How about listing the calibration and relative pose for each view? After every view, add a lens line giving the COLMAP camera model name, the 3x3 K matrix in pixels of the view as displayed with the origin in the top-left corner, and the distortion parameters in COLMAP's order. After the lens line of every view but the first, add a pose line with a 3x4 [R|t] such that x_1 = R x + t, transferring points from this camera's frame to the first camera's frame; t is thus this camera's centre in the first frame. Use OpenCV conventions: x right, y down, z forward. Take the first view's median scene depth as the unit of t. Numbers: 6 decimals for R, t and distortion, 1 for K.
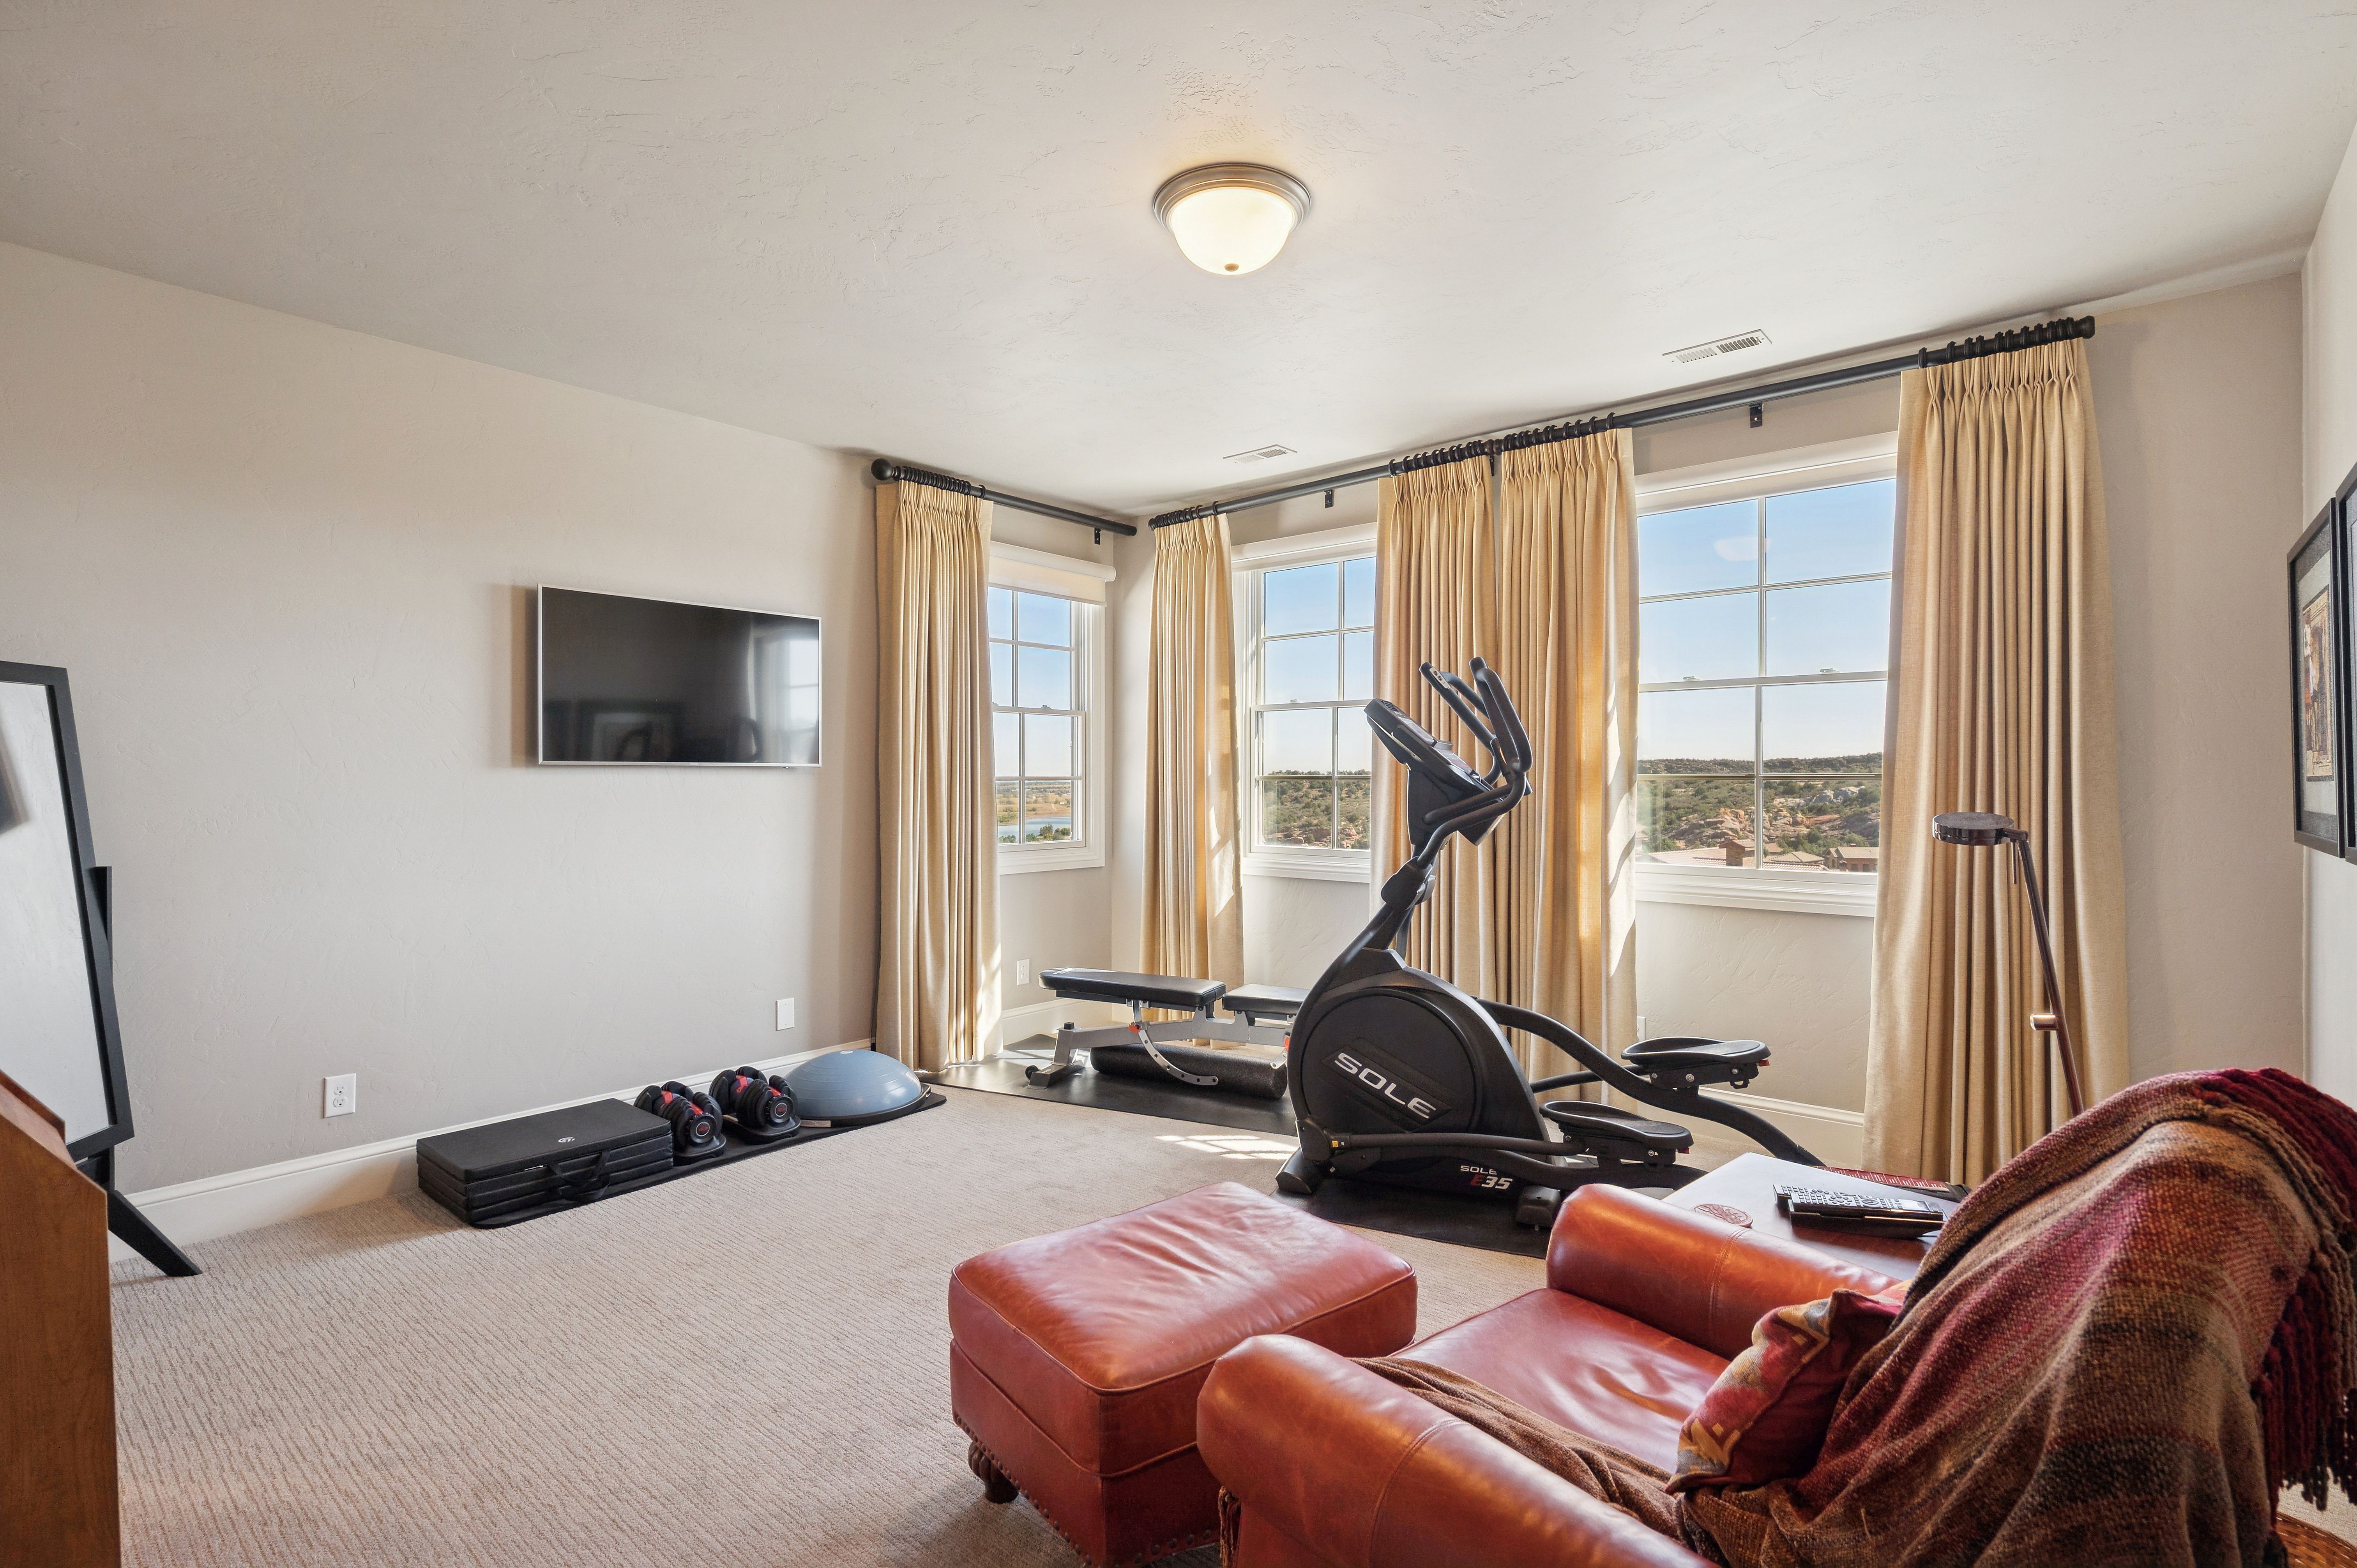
lens RADIAL K [[1073.0, 0, 1175.3], [0, 1073.0, 772.5], [0, 0, 1]] dist [0.001032, 0.000430]
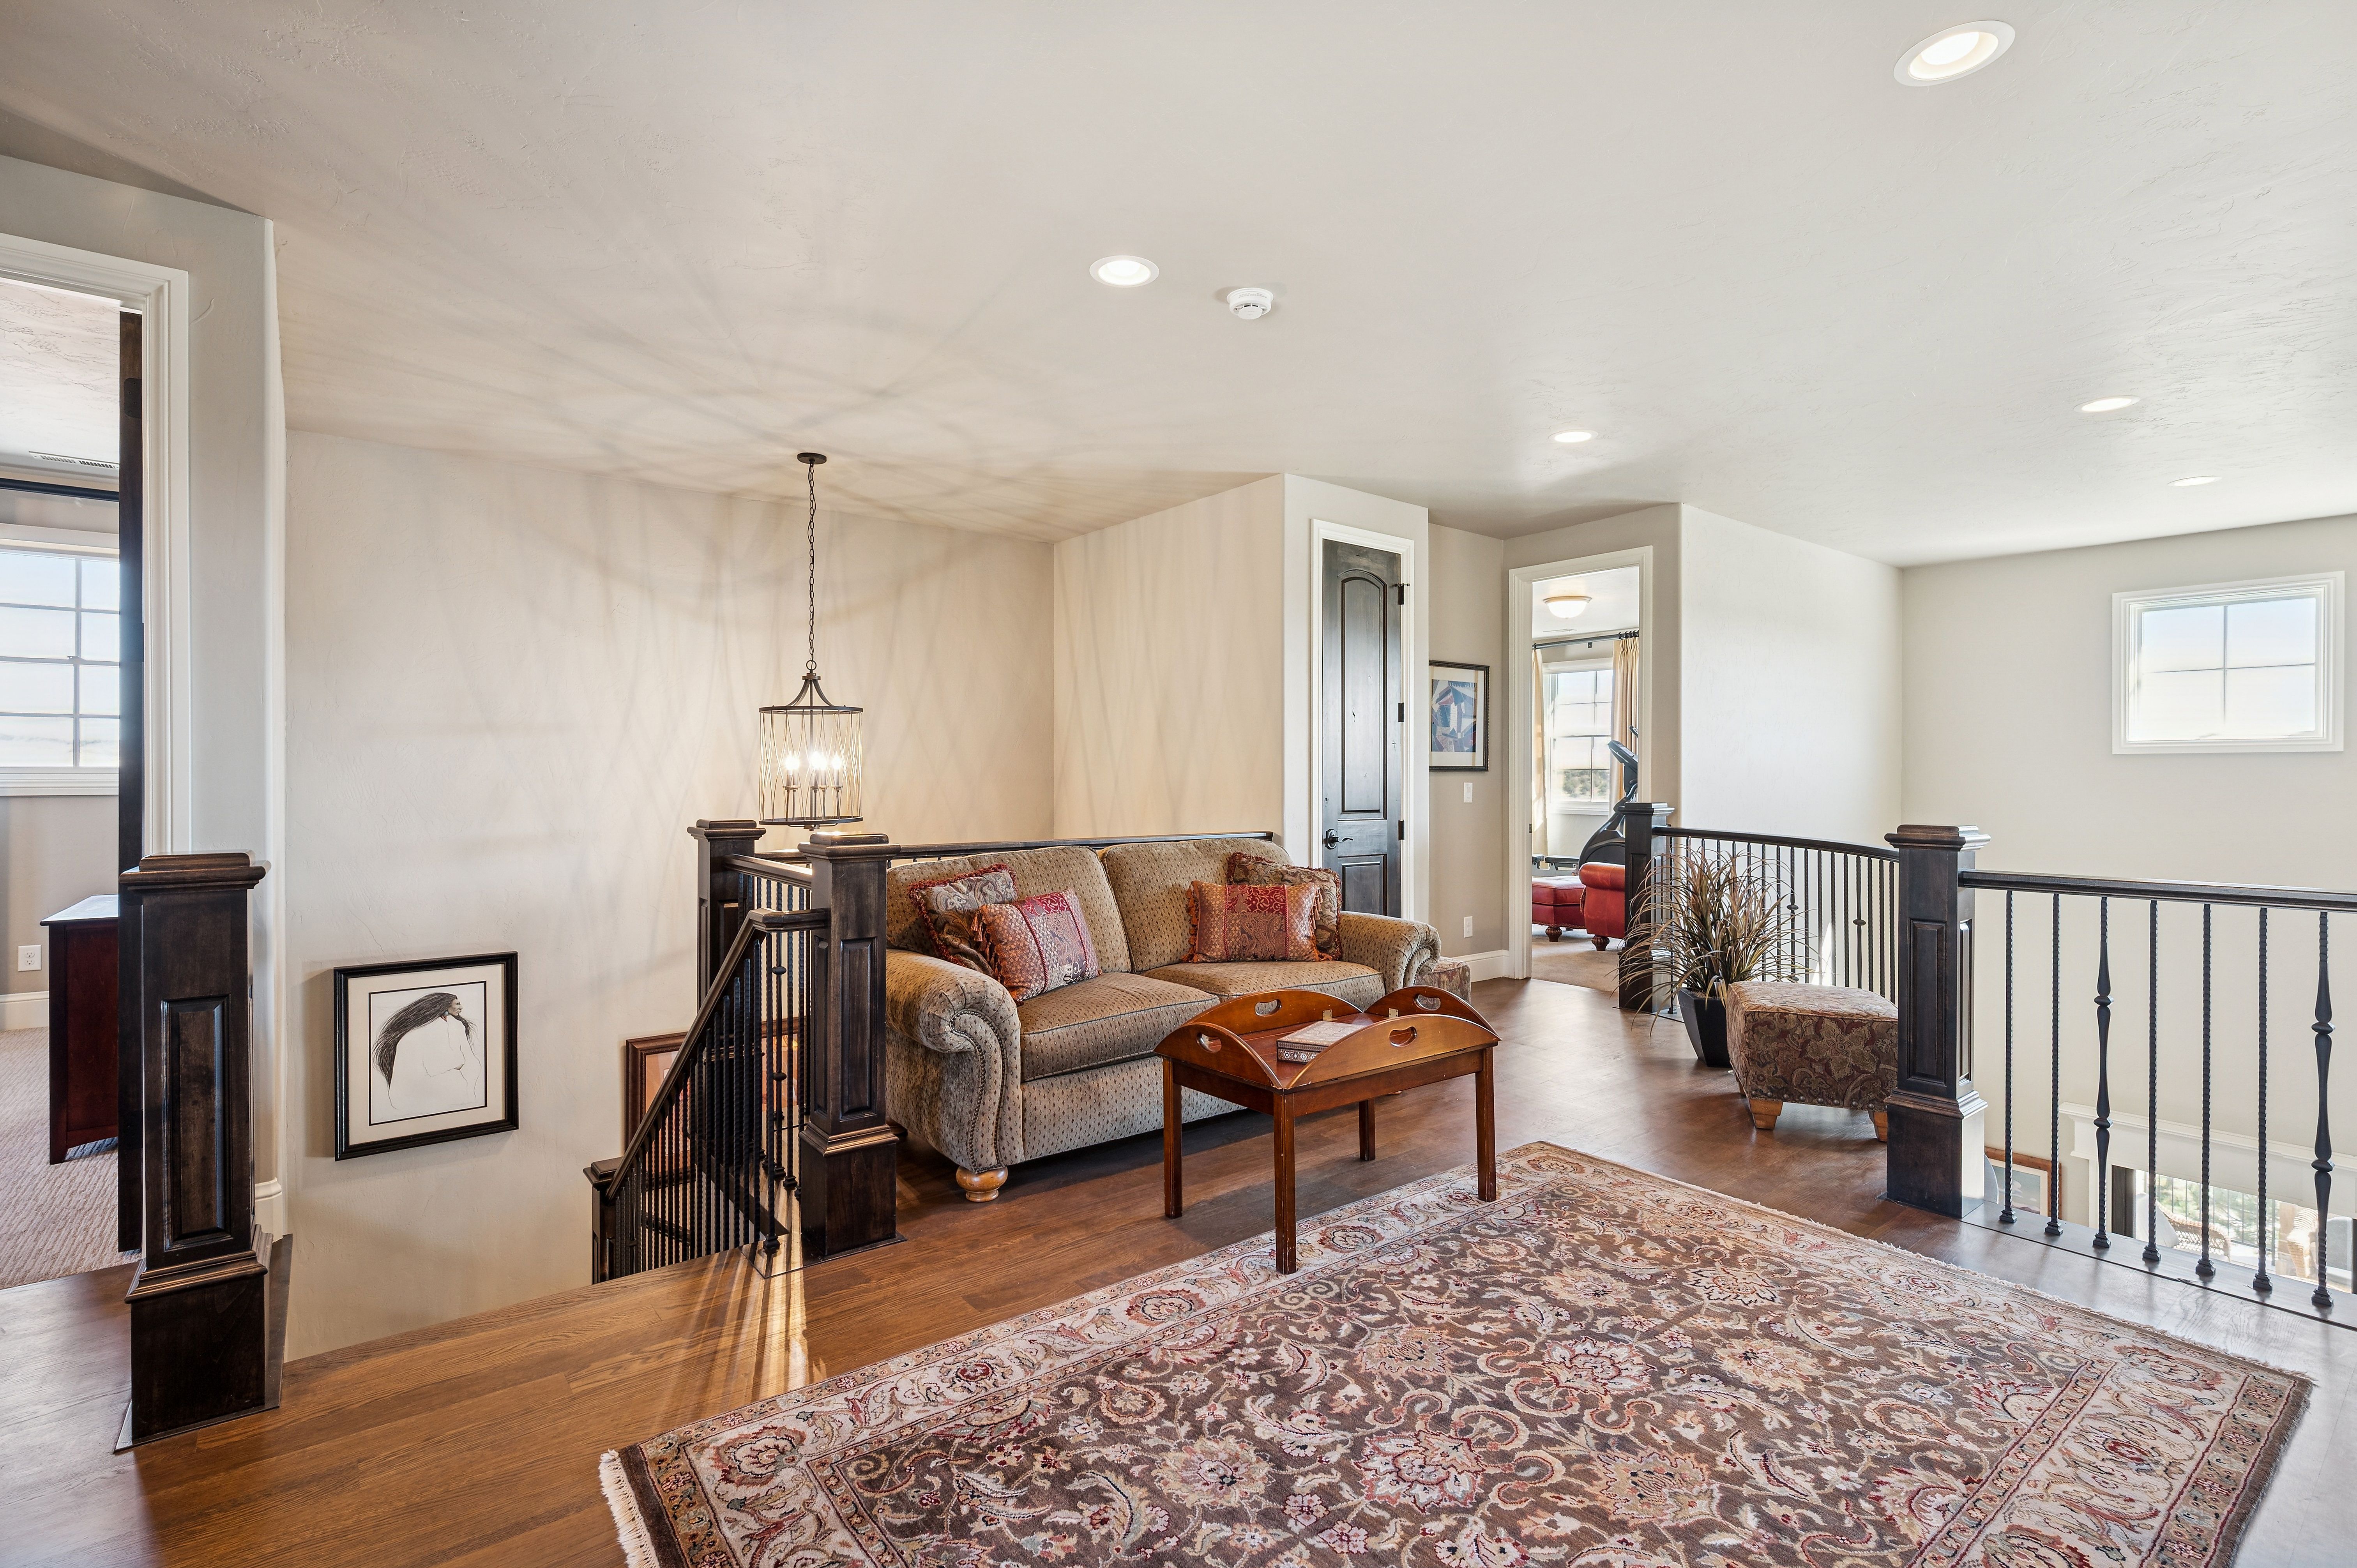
lens RADIAL K [[1073.0, 0, 1175.3], [0, 1073.0, 772.5], [0, 0, 1]] dist [0.001032, 0.000430]
pose [[0.980820, 0.003478, -0.194885, -0.276637], [-0.002238, 0.999976, 0.006582, 0.000826], [0.194903, -0.006019, 0.980804, -1.414566]]
